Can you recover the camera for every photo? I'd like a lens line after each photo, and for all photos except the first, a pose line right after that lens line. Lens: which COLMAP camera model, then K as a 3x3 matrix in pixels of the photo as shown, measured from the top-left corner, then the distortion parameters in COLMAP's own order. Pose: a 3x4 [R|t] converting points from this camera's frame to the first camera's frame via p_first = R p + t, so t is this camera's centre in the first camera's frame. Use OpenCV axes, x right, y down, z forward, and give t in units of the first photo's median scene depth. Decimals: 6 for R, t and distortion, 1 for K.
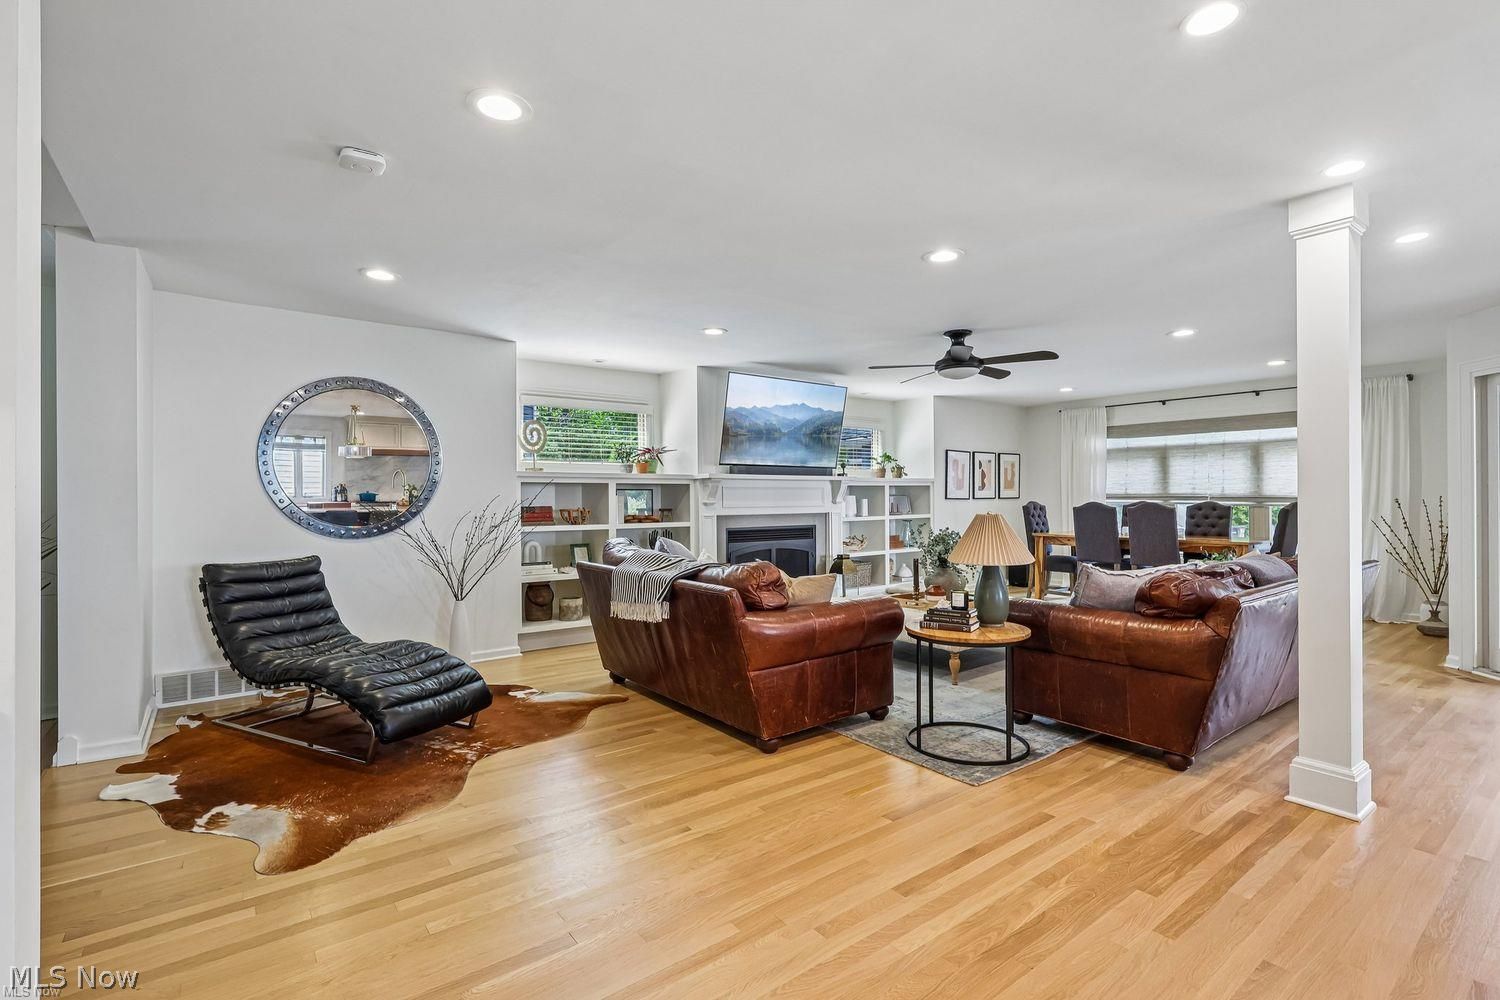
lens RADIAL K [[694.5, 0, 753.5], [0, 694.5, 496.0], [0, 0, 1]] dist [-0.002479, 0.000572]
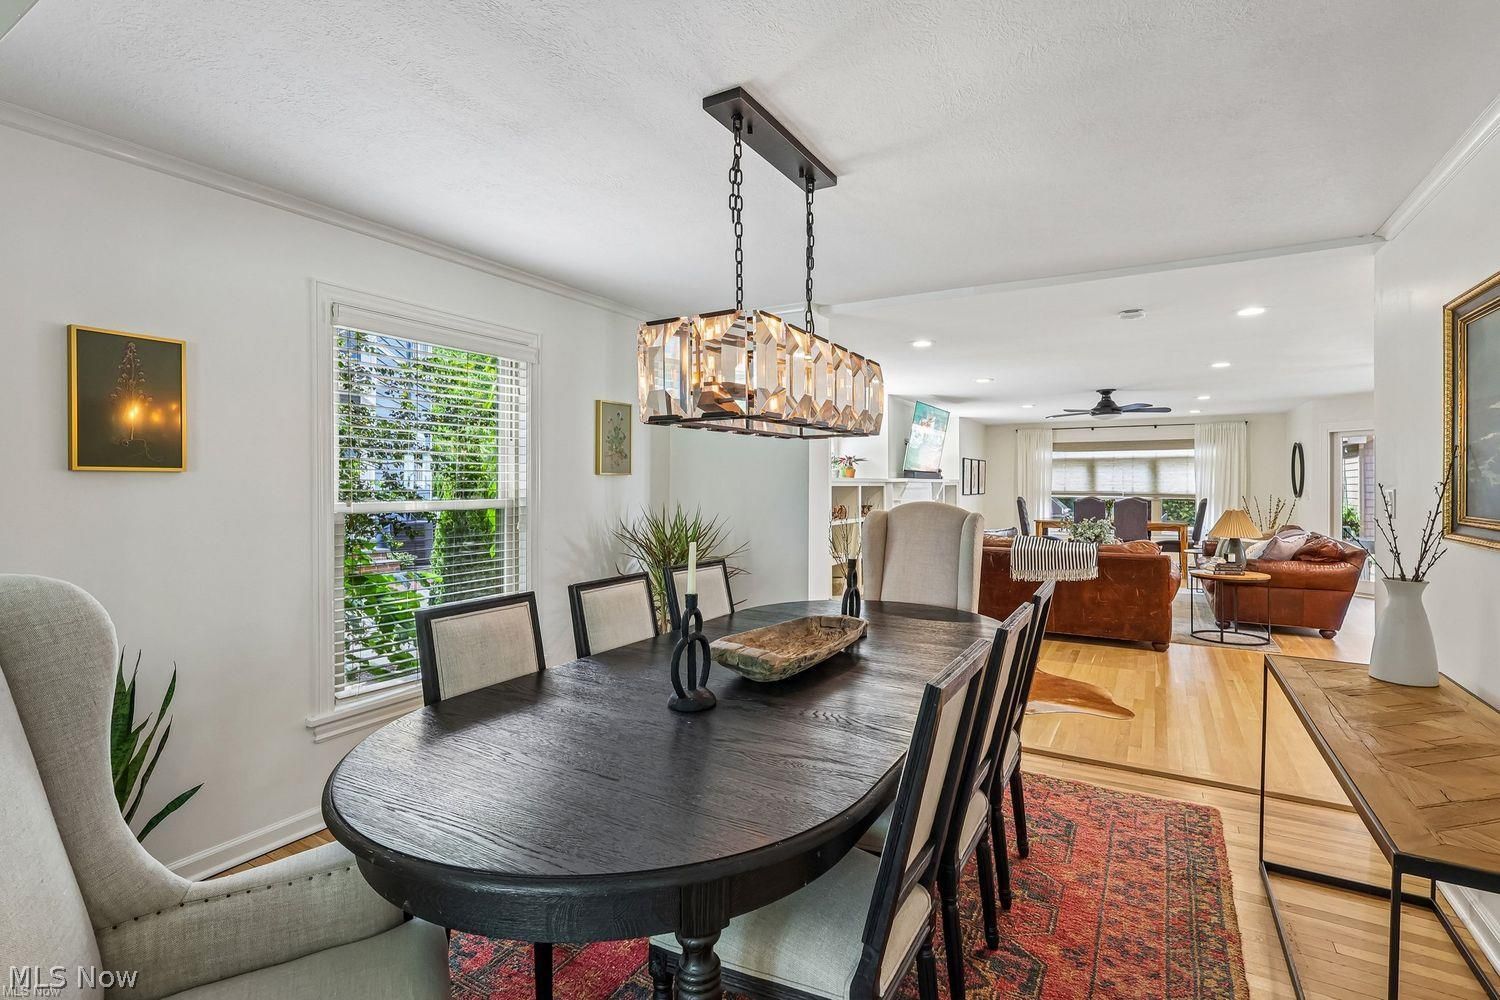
lens RADIAL K [[696.8, 0, 748.6], [0, 696.8, 486.7], [0, 0, 1]] dist [-0.001545, -0.000164]
pose [[0.927491, 0.000340, 0.373846, -0.794005], [-0.001713, 0.999993, 0.003339, -0.021185], [-0.373842, -0.003738, 0.927485, -0.107435]]
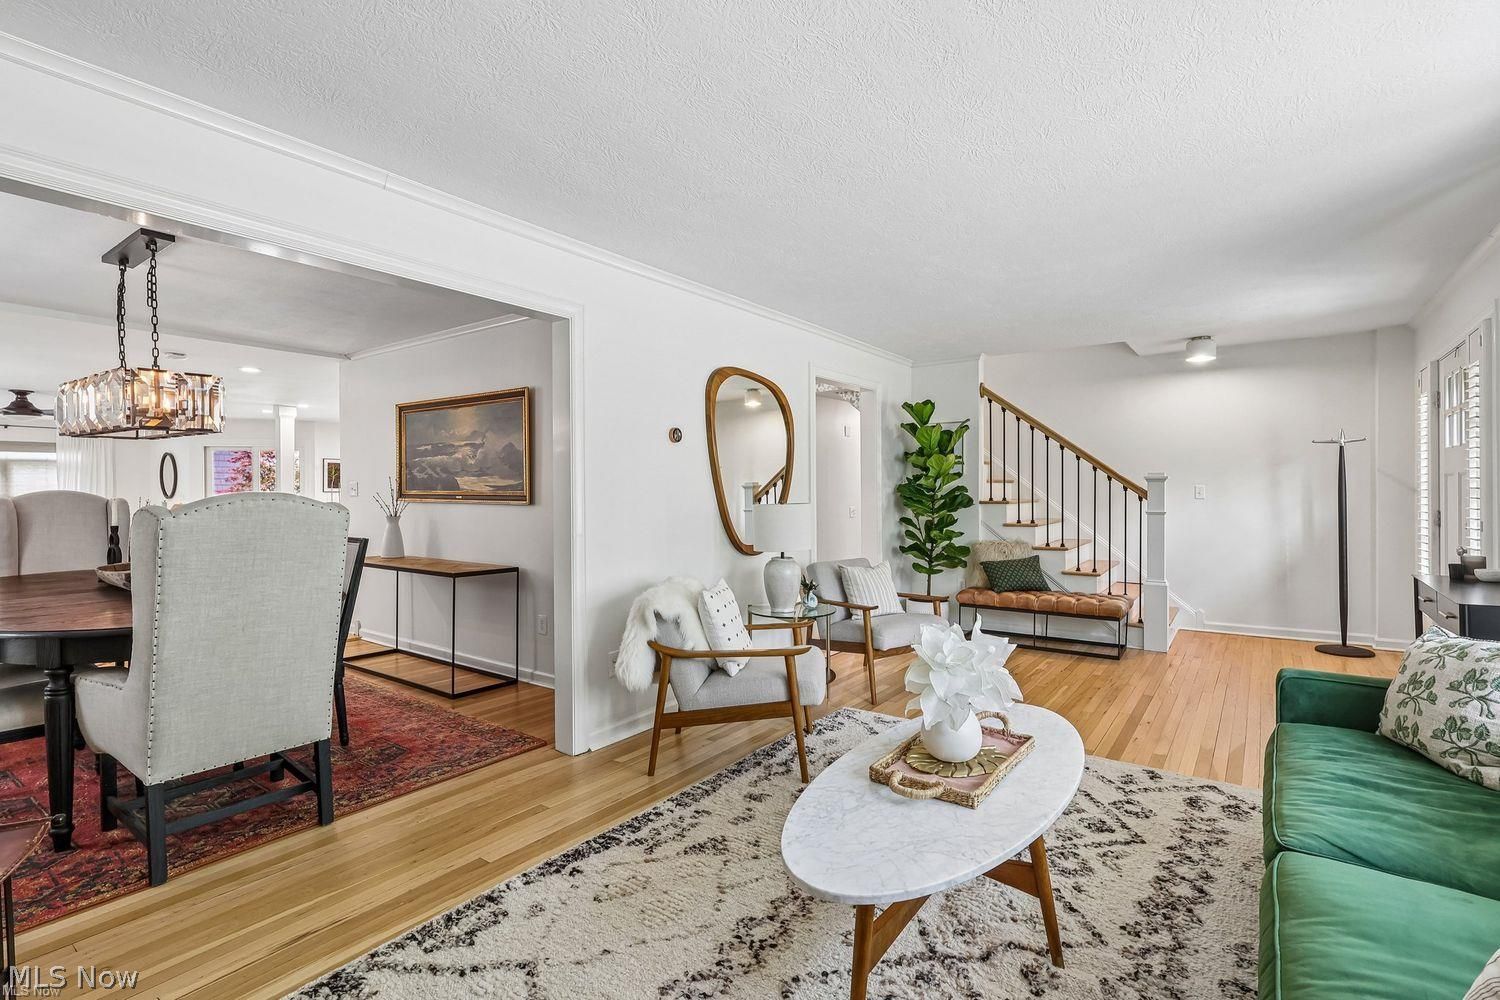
lens RADIAL K [[694.5, 0, 753.5], [0, 694.5, 496.0], [0, 0, 1]] dist [-0.002479, 0.000572]
pose [[-0.281084, -0.003812, 0.959676, -1.266105], [0.005288, 0.999971, 0.005521, -0.004456], [-0.959669, 0.006627, -0.281055, -0.091857]]
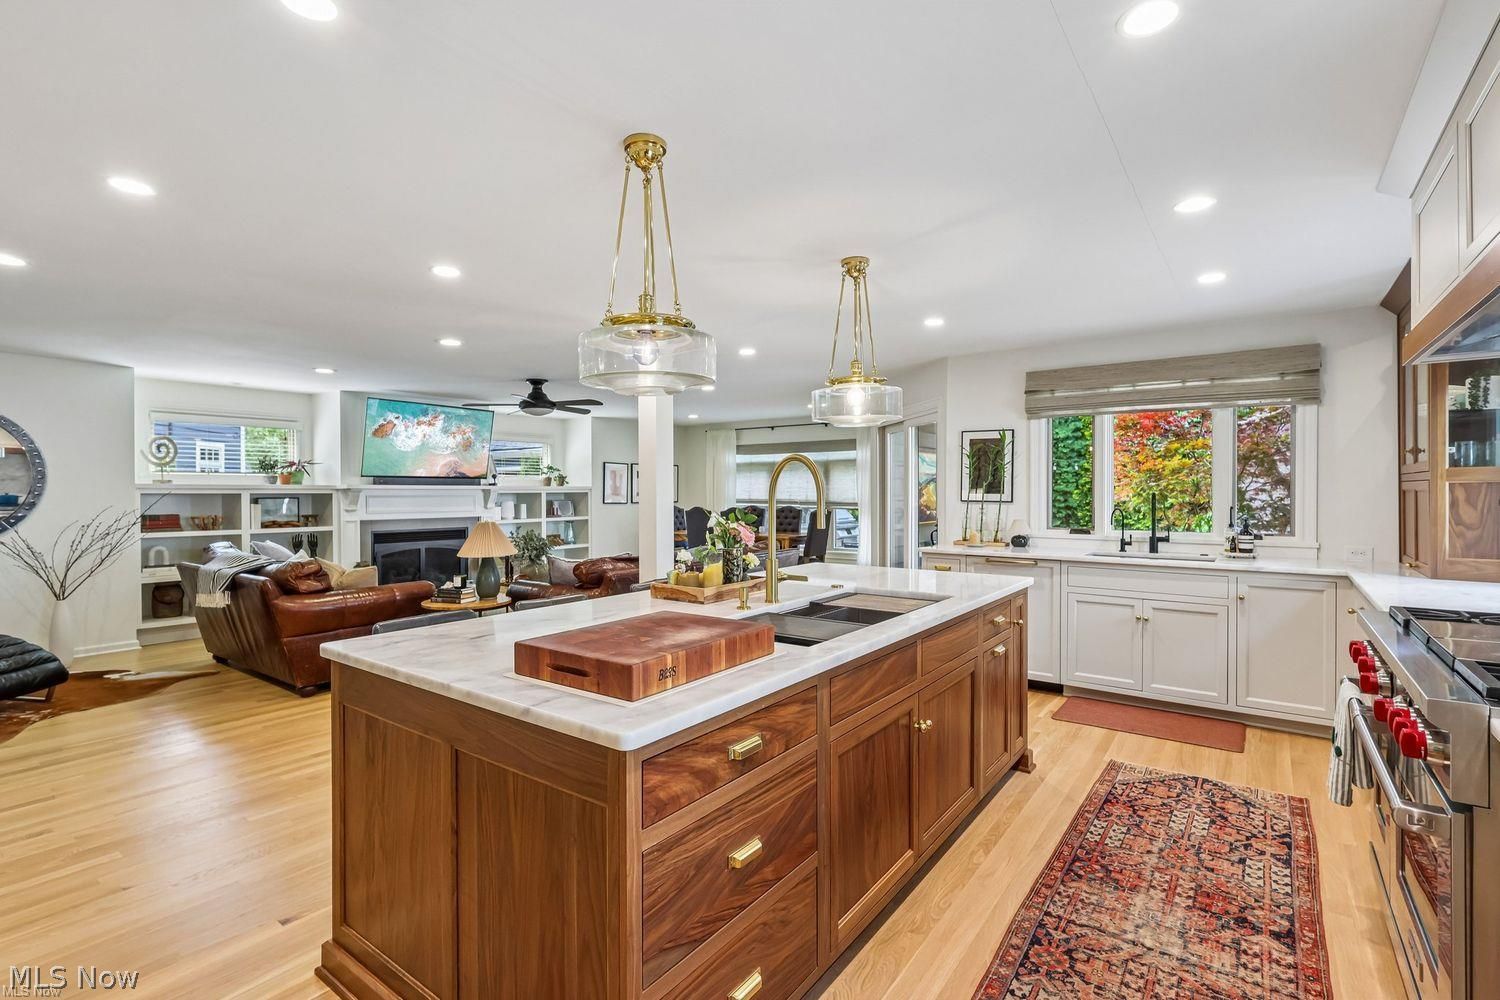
lens RADIAL K [[694.5, 0, 753.5], [0, 694.5, 496.0], [0, 0, 1]] dist [-0.002479, 0.000572]
pose [[0.959402, 0.000664, 0.282040, 0.246747], [-0.001986, 0.999988, 0.004404, -0.018915], [-0.282034, -0.004785, 0.959393, -0.289011]]
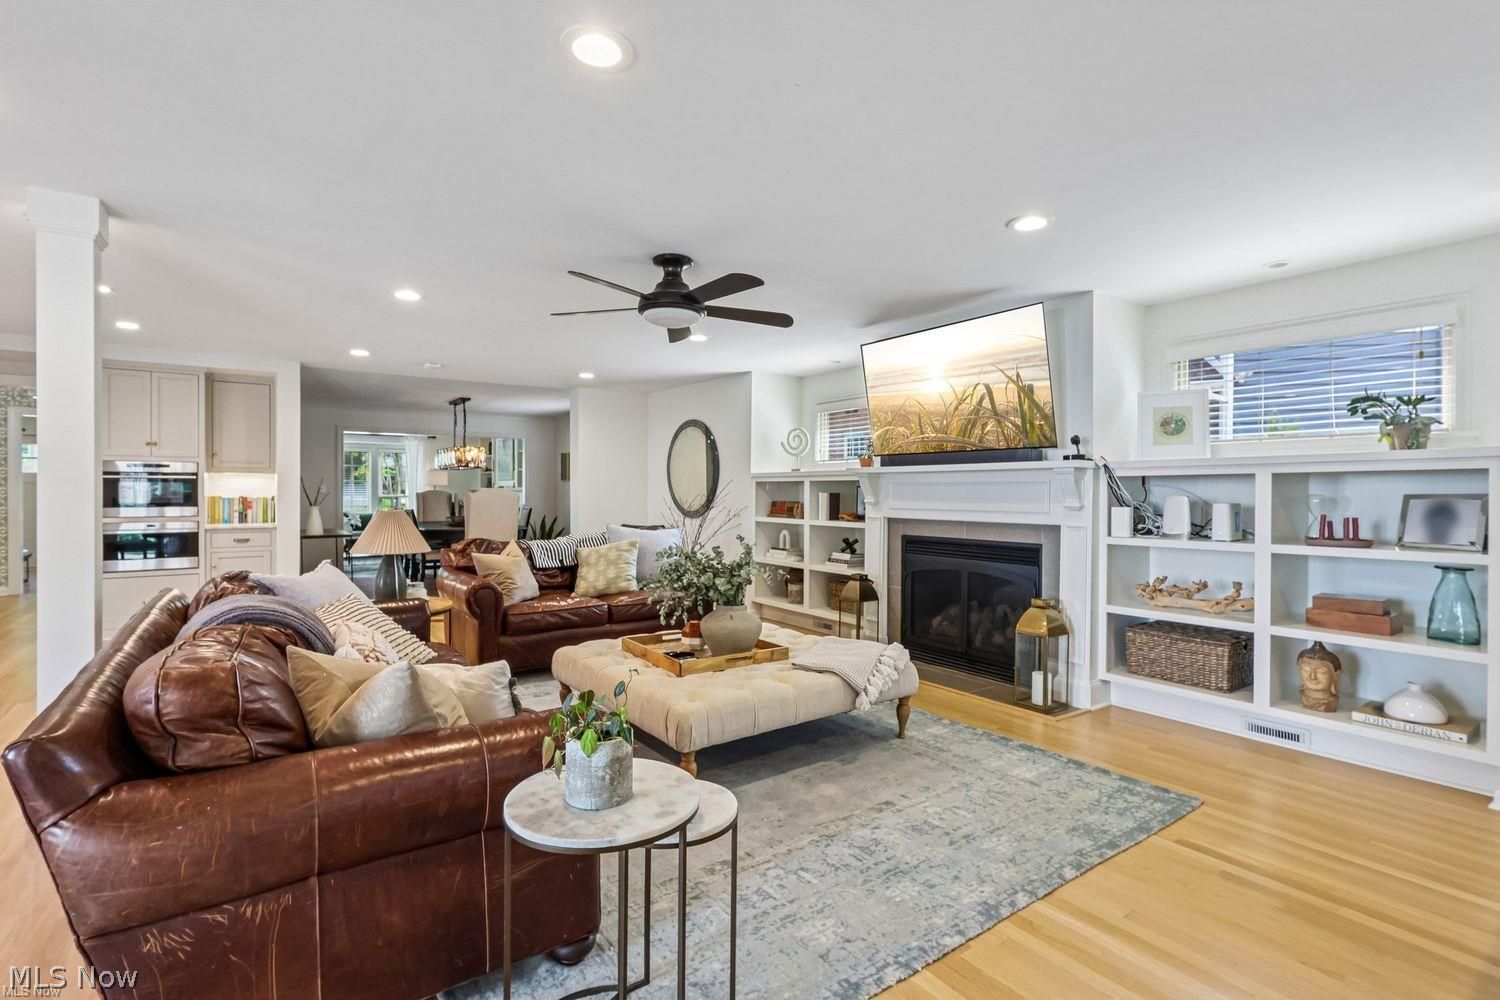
lens RADIAL K [[694.5, 0, 753.5], [0, 694.5, 496.0], [0, 0, 1]] dist [-0.002479, 0.000572]
pose [[-0.026531, 0.006761, -0.999625, 0.757848], [-0.002619, 0.999973, 0.006833, -0.002709], [0.999645, 0.002799, -0.026513, 0.859832]]
